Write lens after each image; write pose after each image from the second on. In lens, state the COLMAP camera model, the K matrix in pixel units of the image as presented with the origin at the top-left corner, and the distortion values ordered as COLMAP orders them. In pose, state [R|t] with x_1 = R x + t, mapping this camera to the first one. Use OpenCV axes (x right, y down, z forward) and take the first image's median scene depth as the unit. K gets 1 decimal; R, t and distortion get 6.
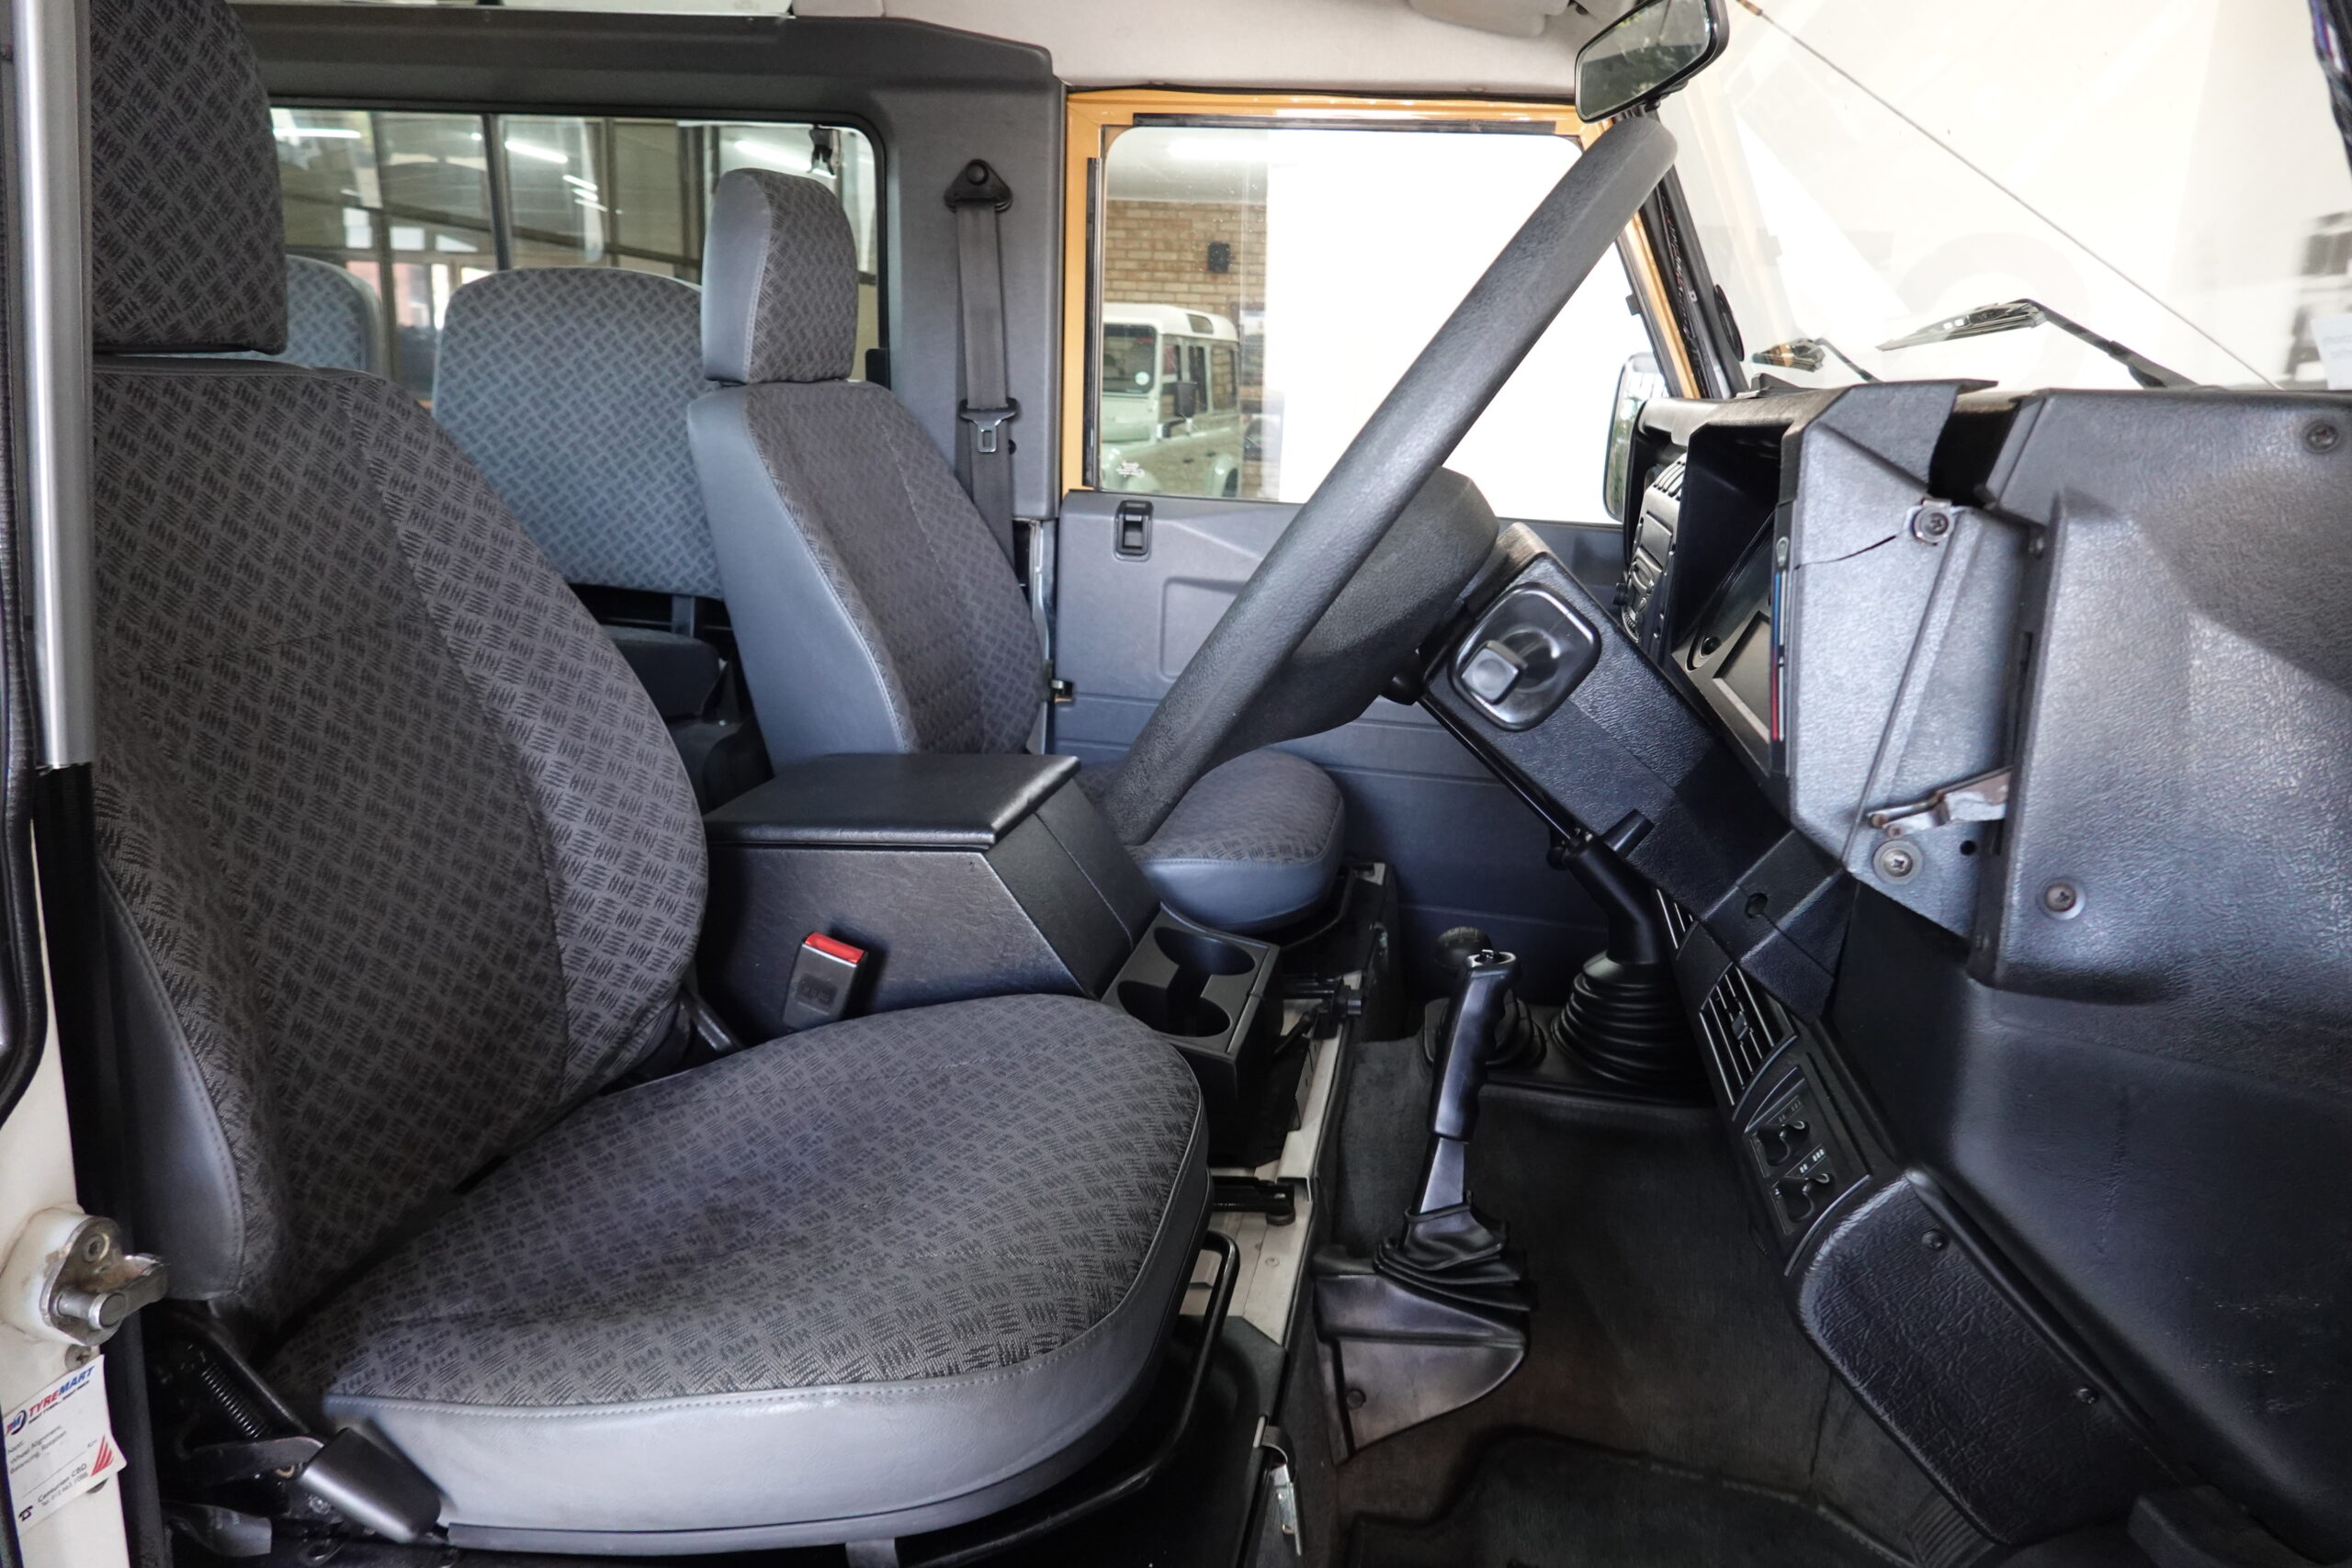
lens RADIAL K [[1643.6, 0, 1164.9], [0, 1643.6, 764.9], [0, 0, 1]] dist [-0.011020, 0.007058]
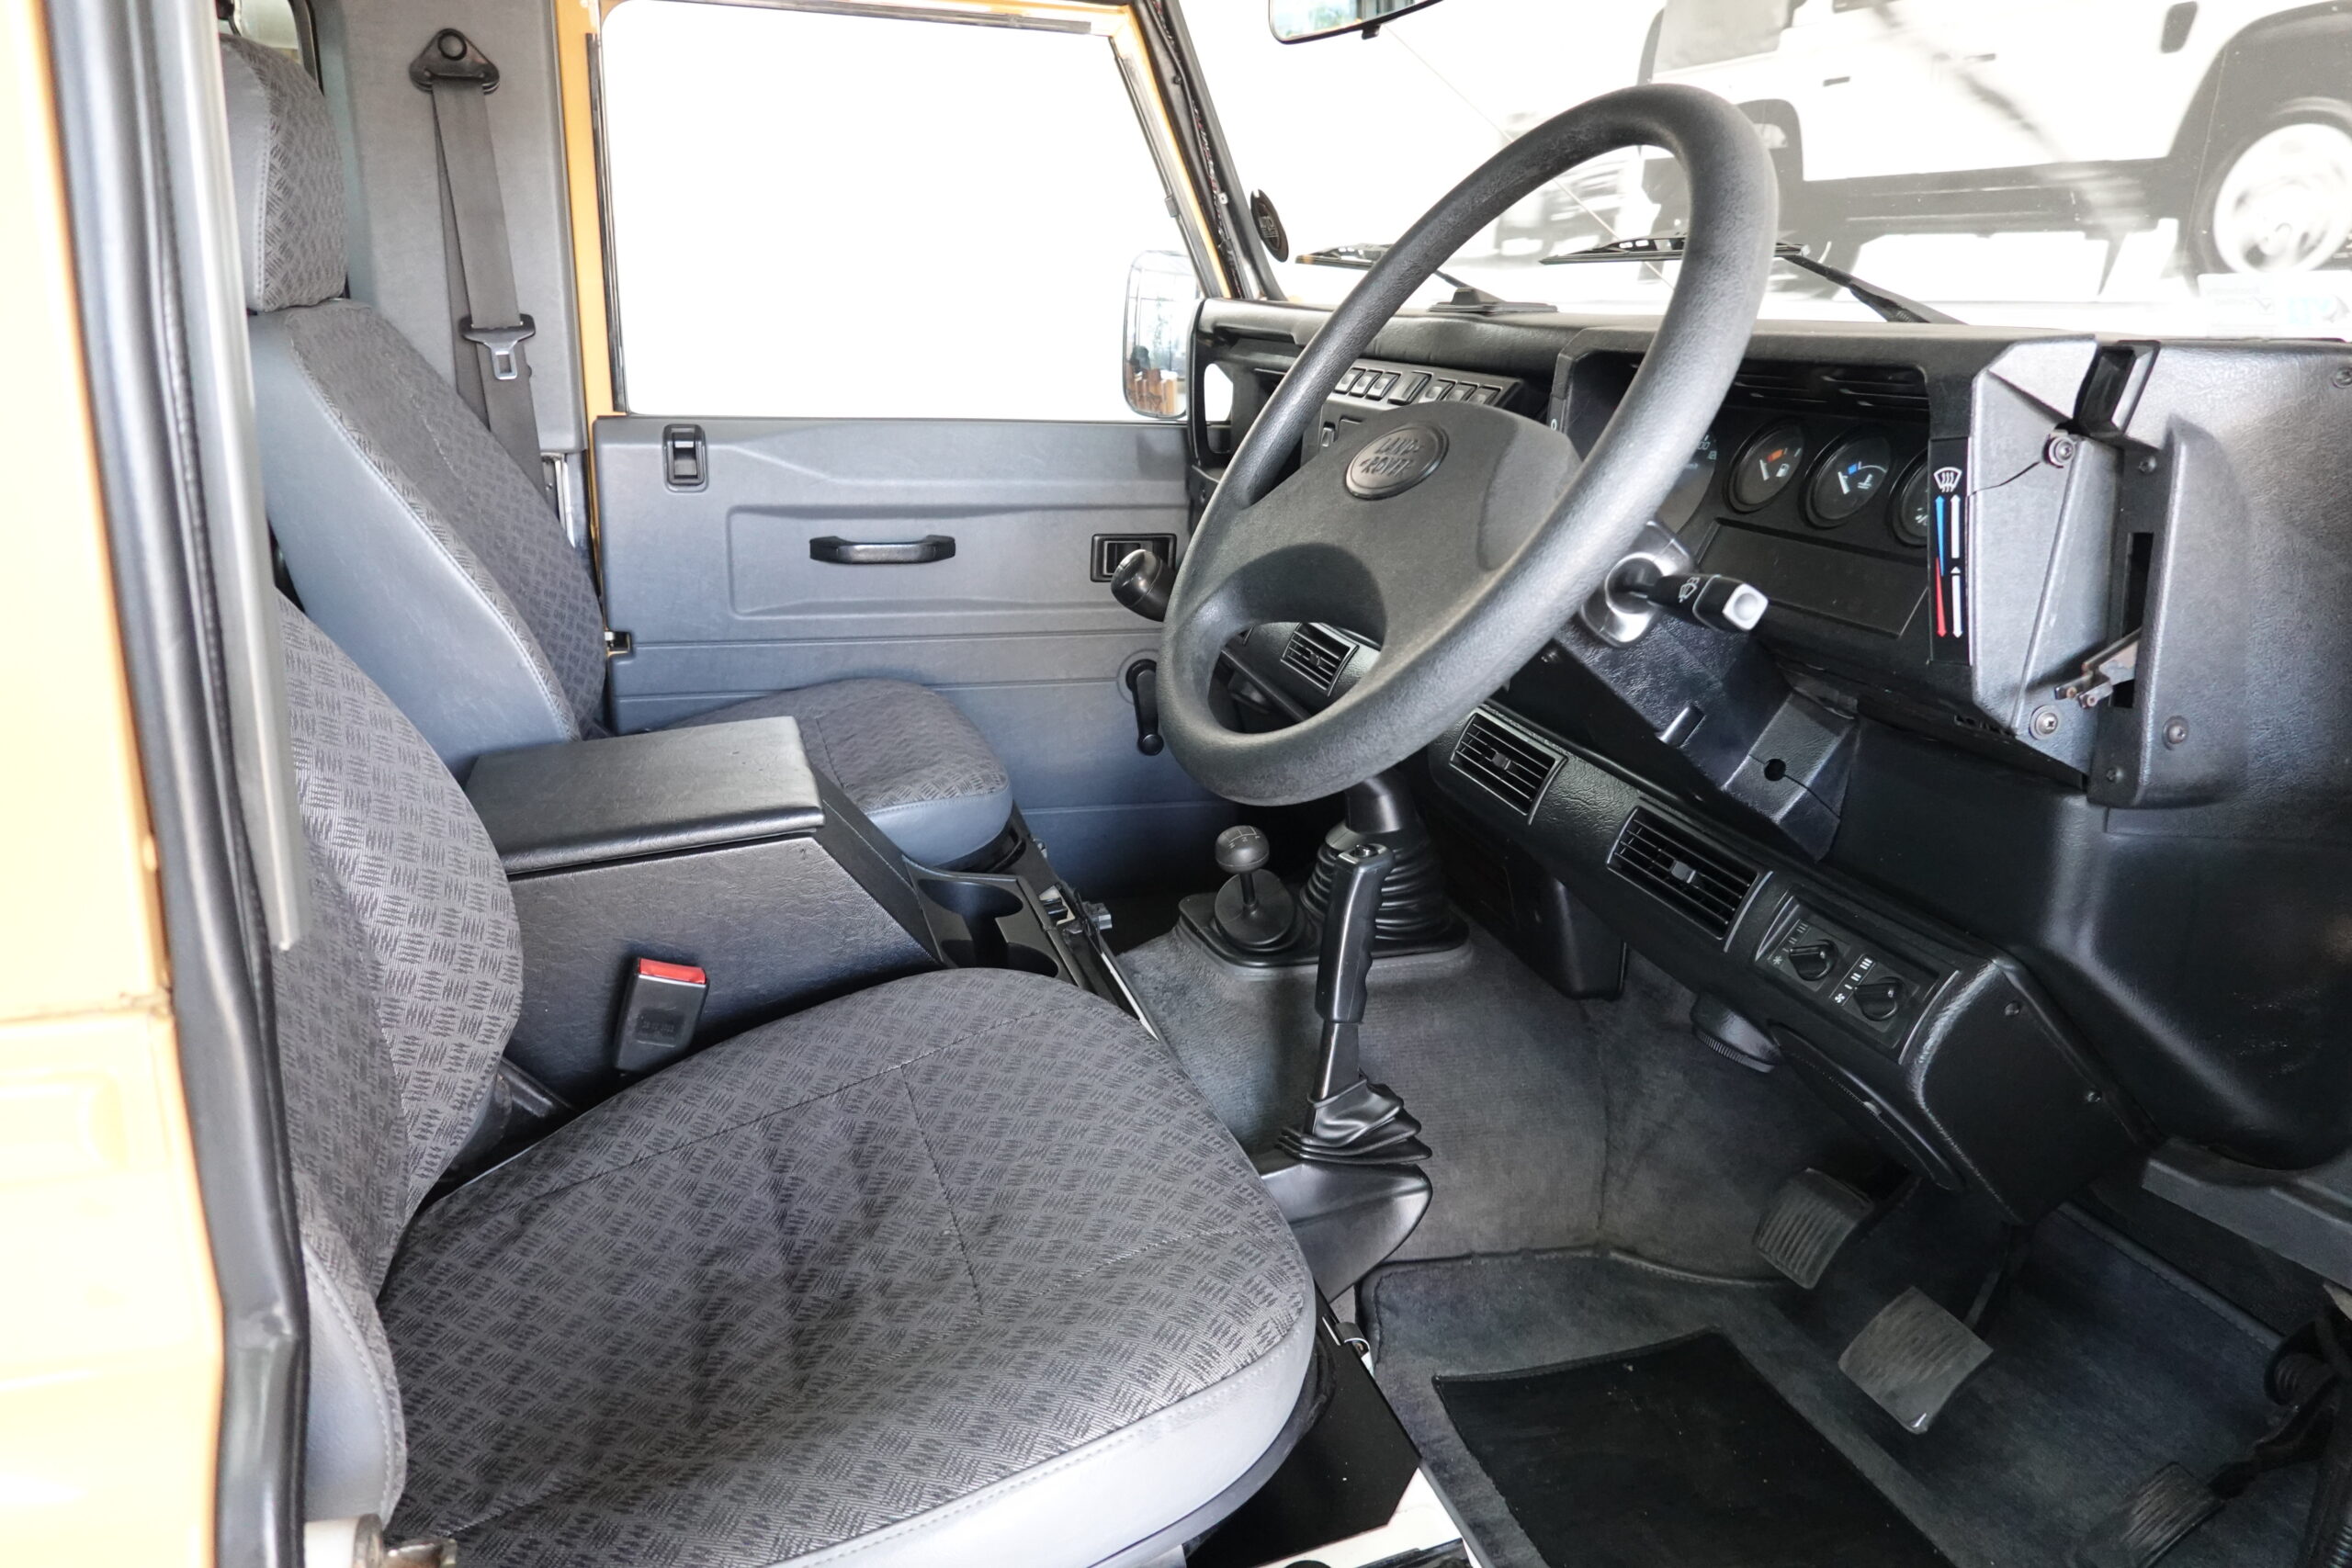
lens RADIAL K [[1643.6, 0, 1175.9], [0, 1643.6, 781.1], [0, 0, 1]] dist [-0.011020, 0.007058]
pose [[0.876532, -0.157630, 0.454801, -0.342847], [0.118918, 0.986485, 0.112718, -0.056154], [-0.466422, -0.044717, 0.883431, 0.096015]]
